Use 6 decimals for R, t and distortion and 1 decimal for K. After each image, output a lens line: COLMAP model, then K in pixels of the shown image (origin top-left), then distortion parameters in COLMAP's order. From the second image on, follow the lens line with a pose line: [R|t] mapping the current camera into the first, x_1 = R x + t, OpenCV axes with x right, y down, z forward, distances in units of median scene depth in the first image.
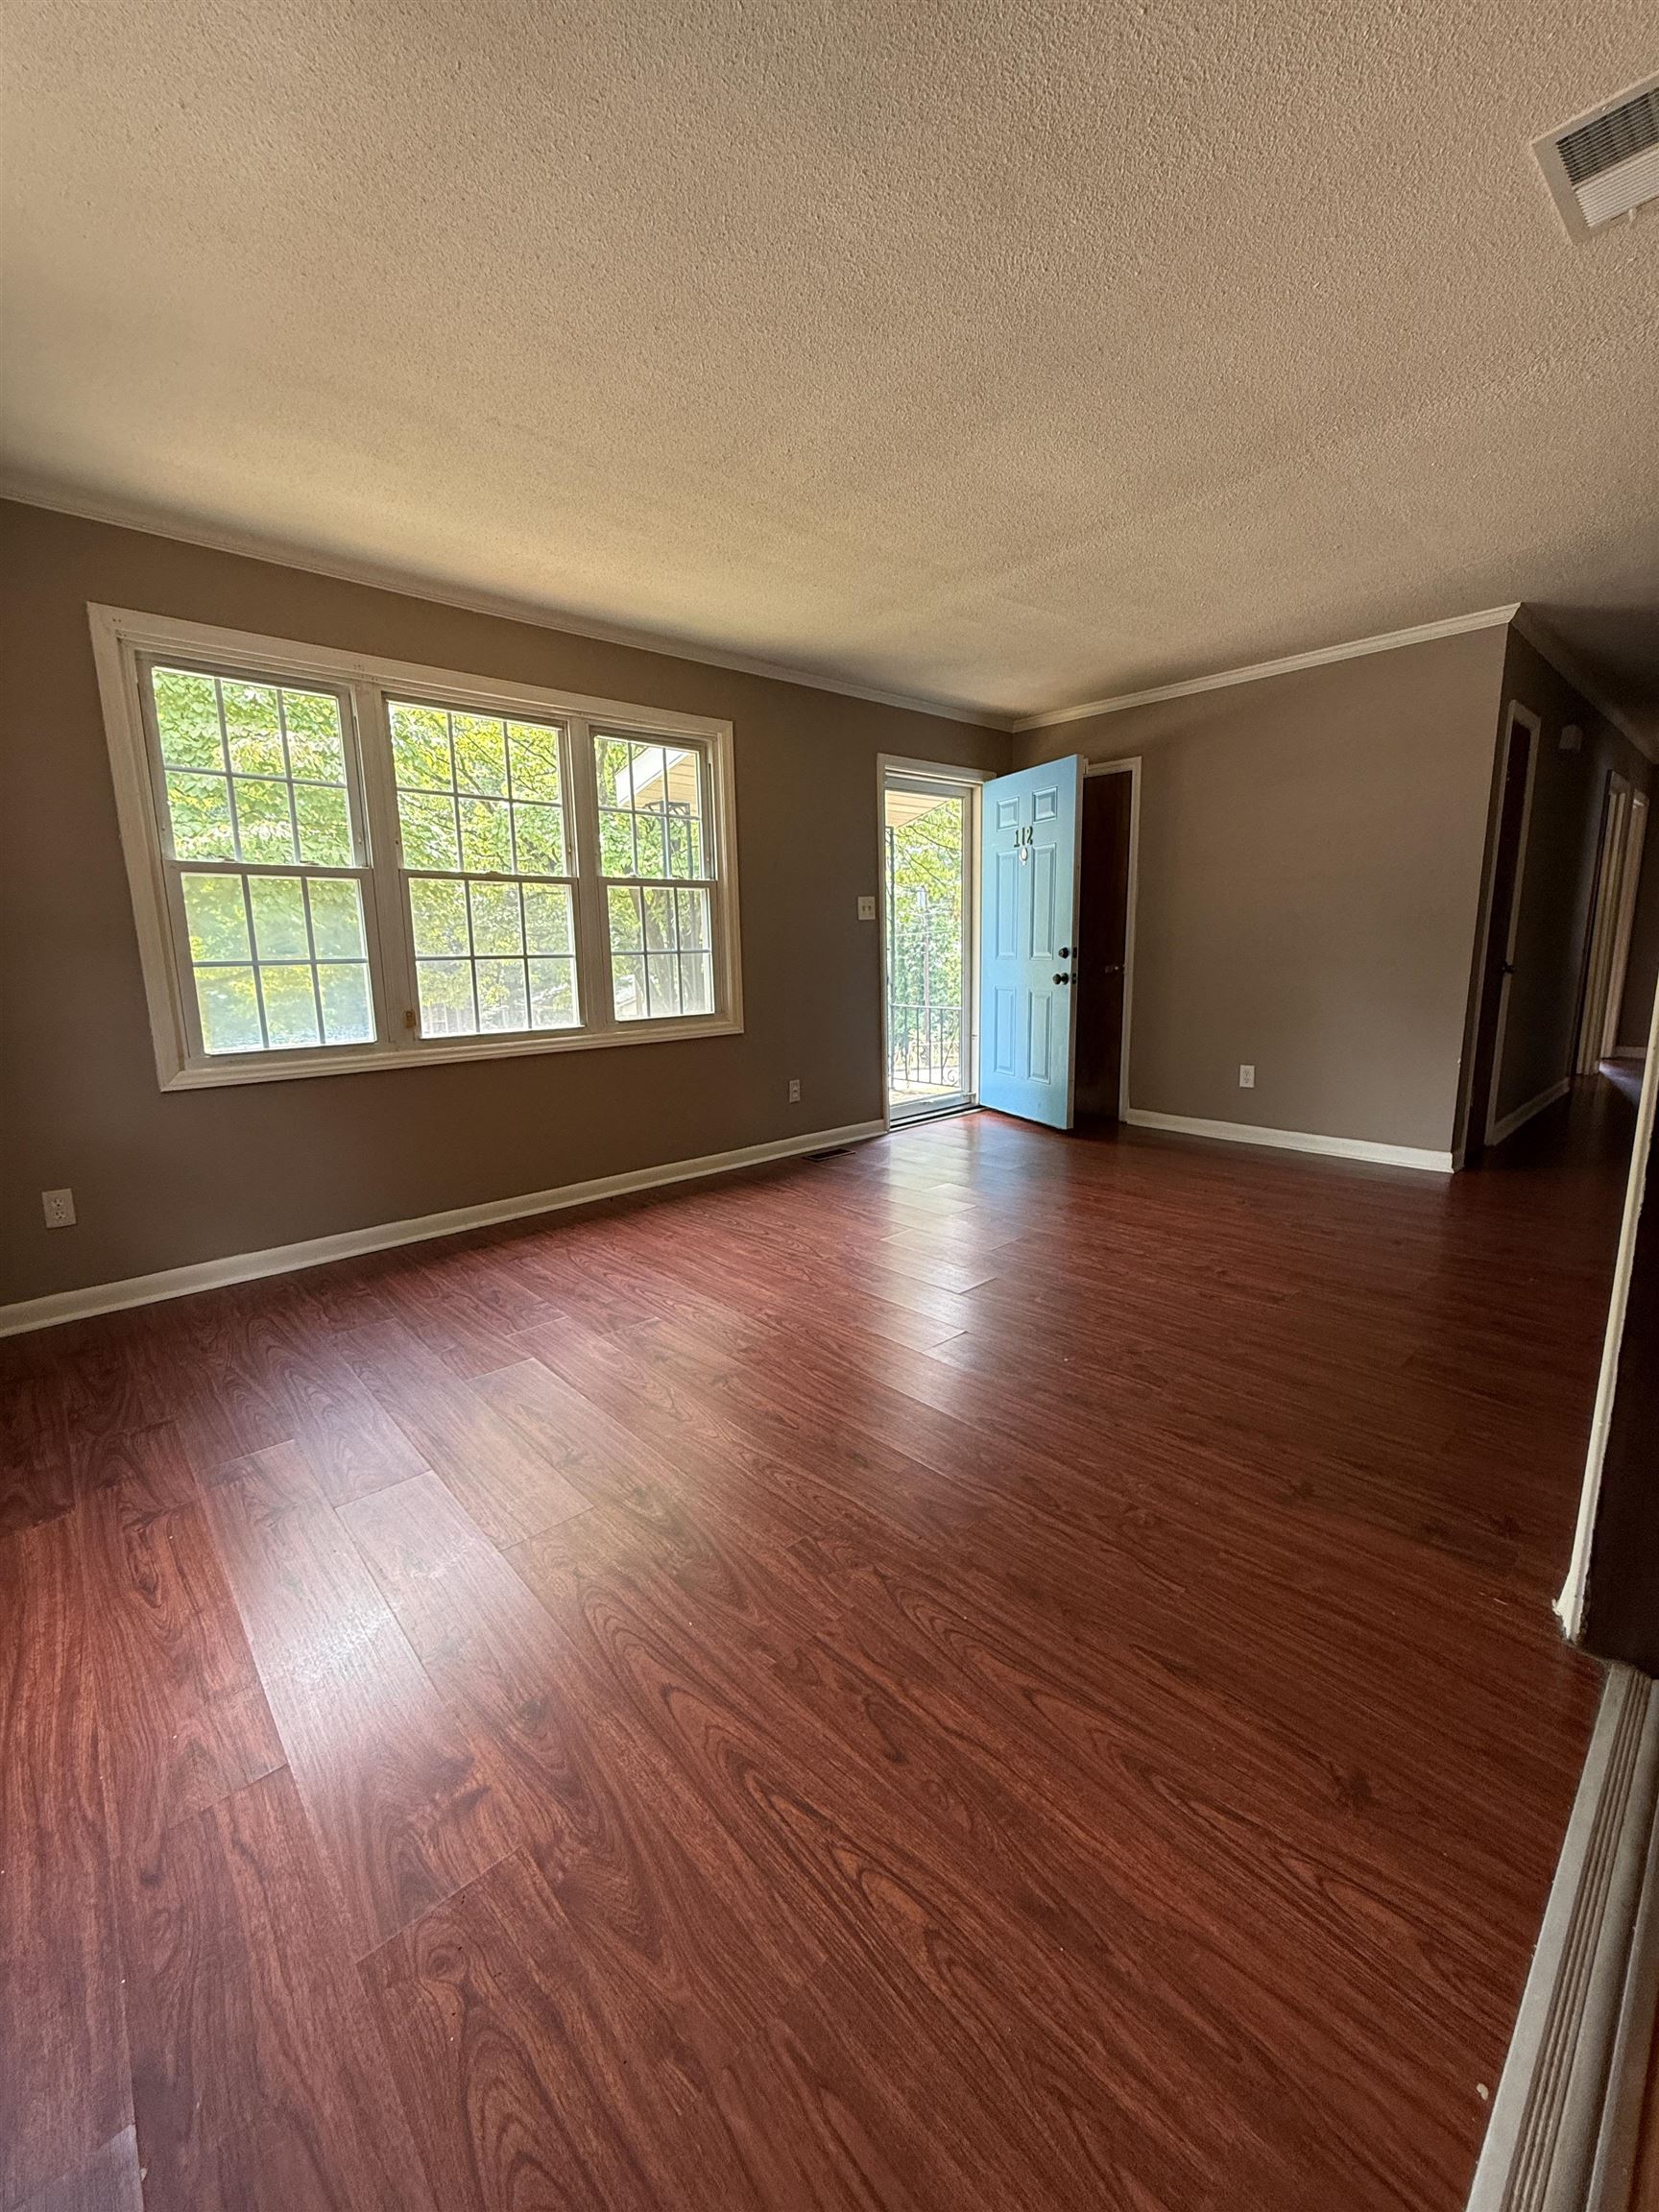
lens RADIAL K [[881.1, 0, 829.0], [0, 881.1, 1096.0], [0, 0, 1]] dist [-0.000324, -0.000117]
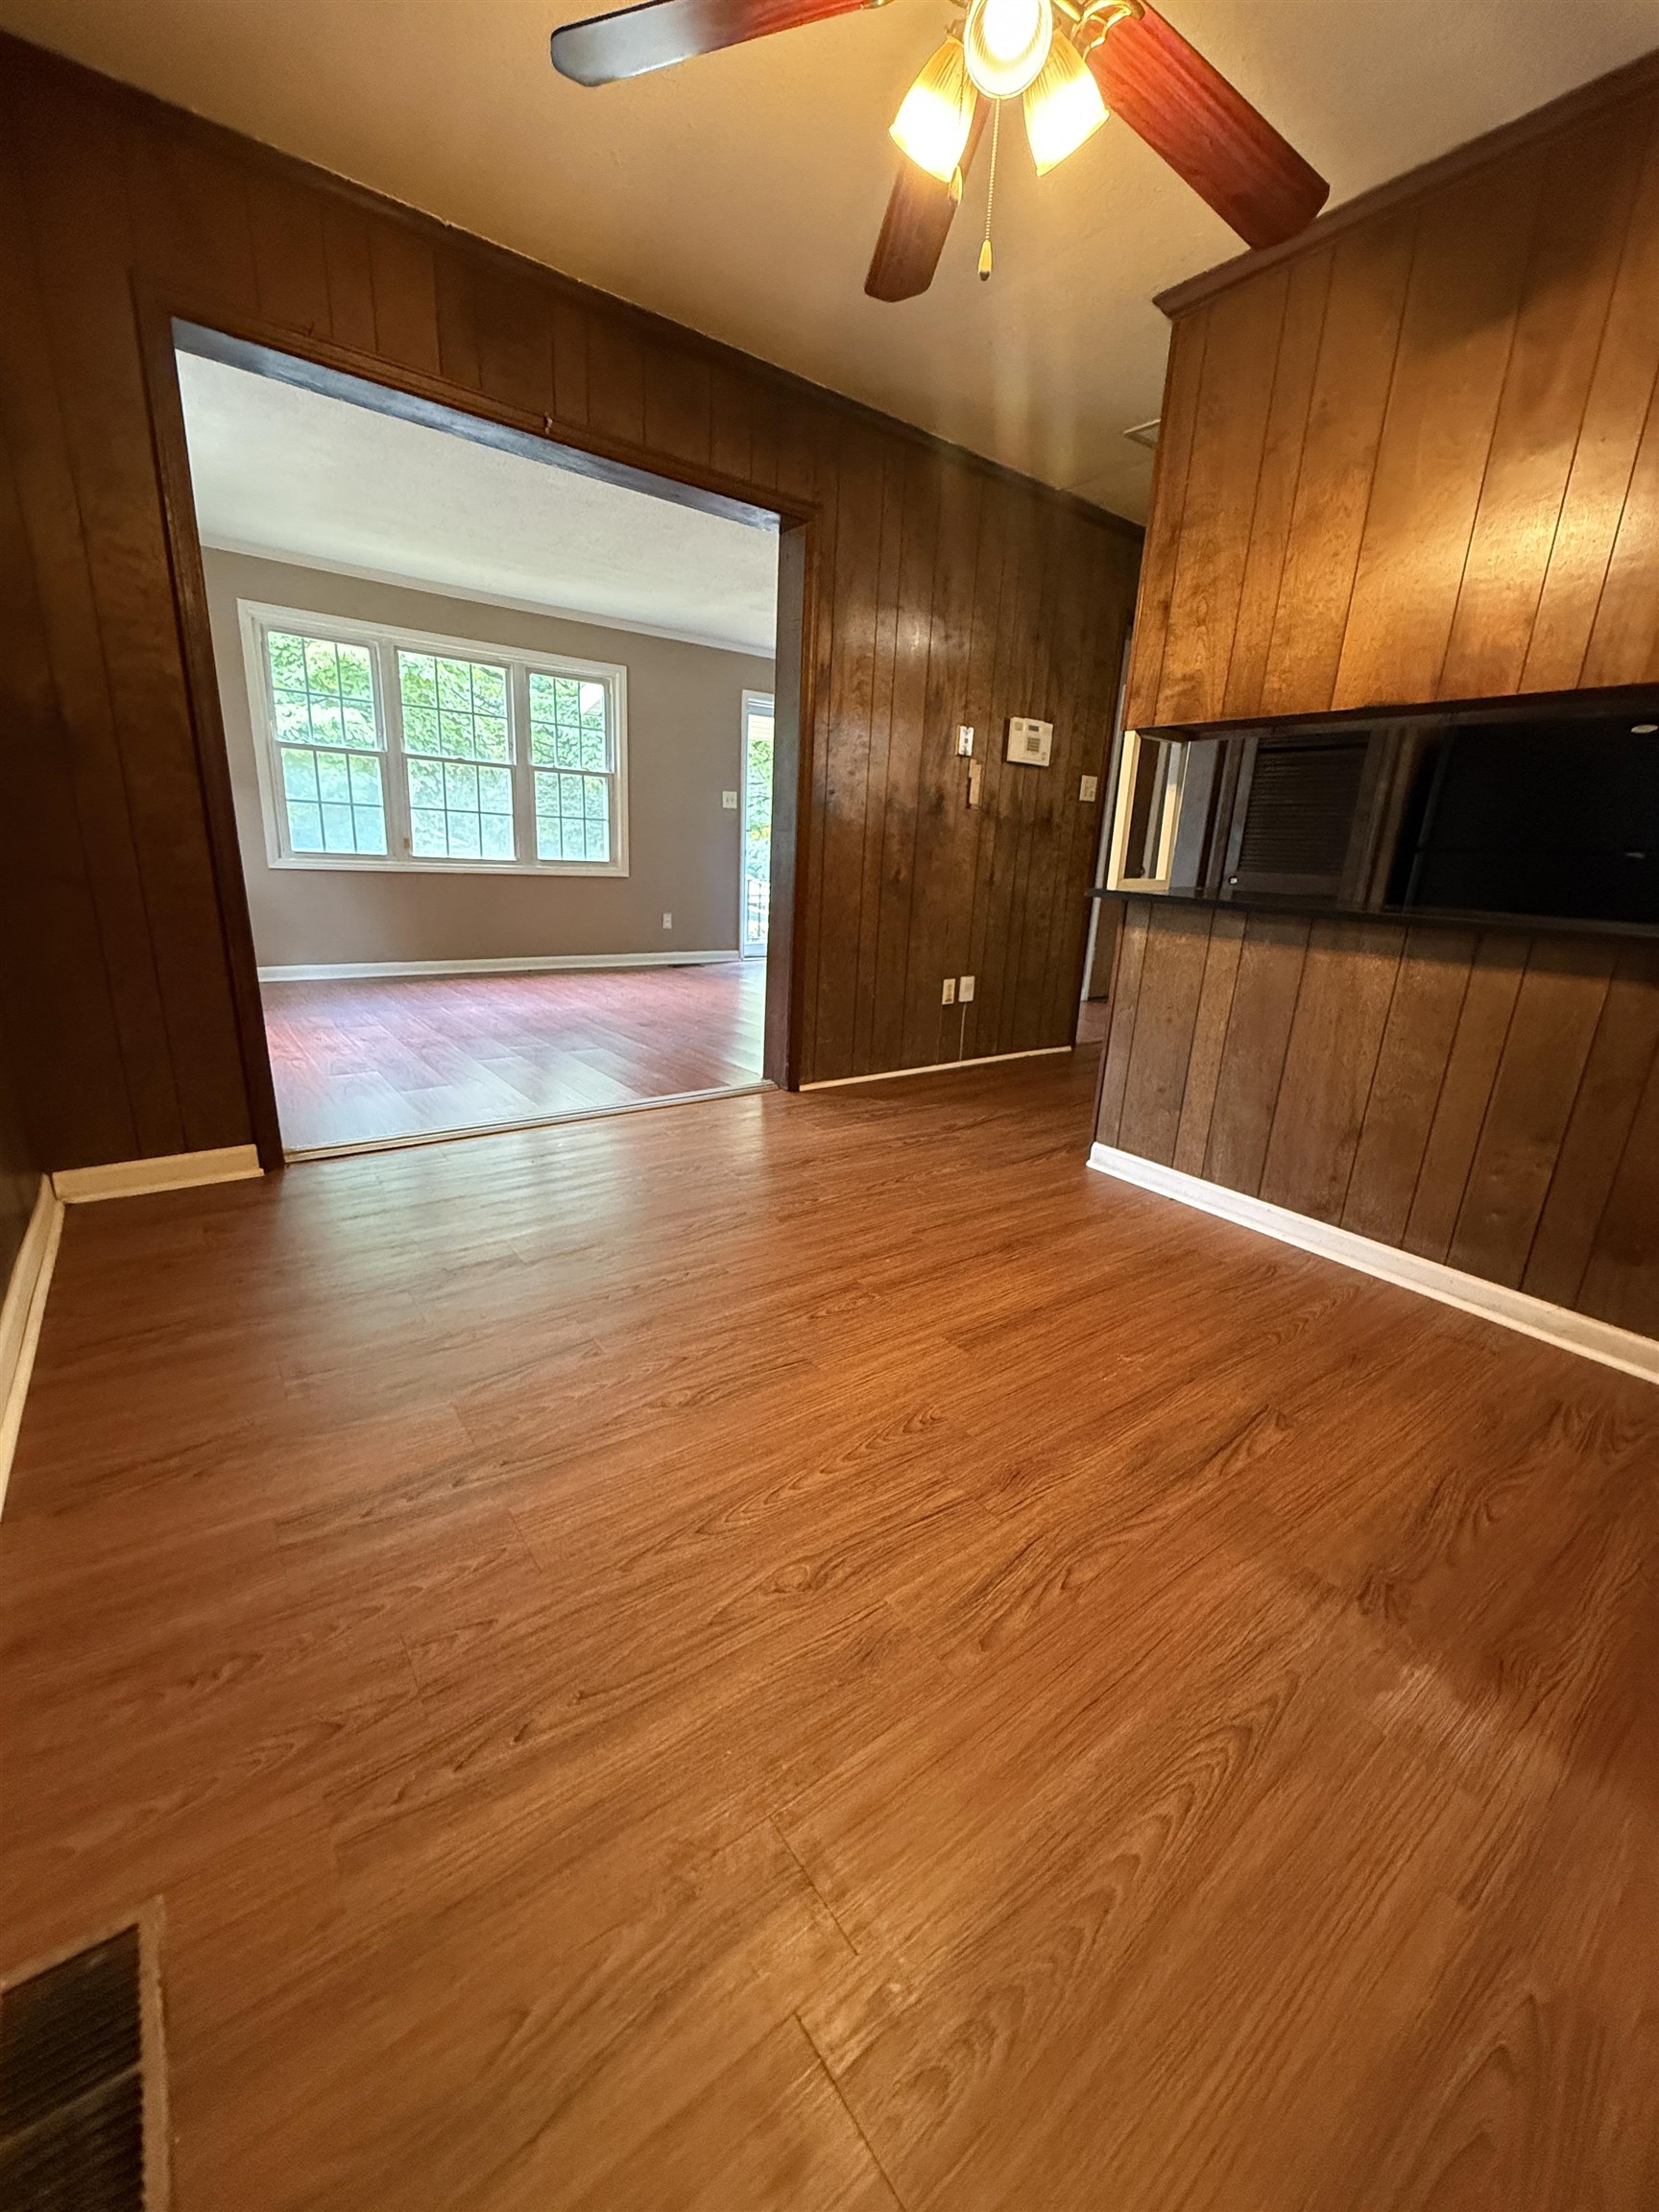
lens RADIAL K [[881.1, 0, 834.0], [0, 881.1, 1104.5], [0, 0, 1]] dist [-0.000324, -0.000117]
pose [[0.993617, 0.091820, -0.065524, 0.602034], [-0.084083, 0.990100, 0.112393, 0.180358], [0.075196, -0.106166, 0.991501, -0.818104]]
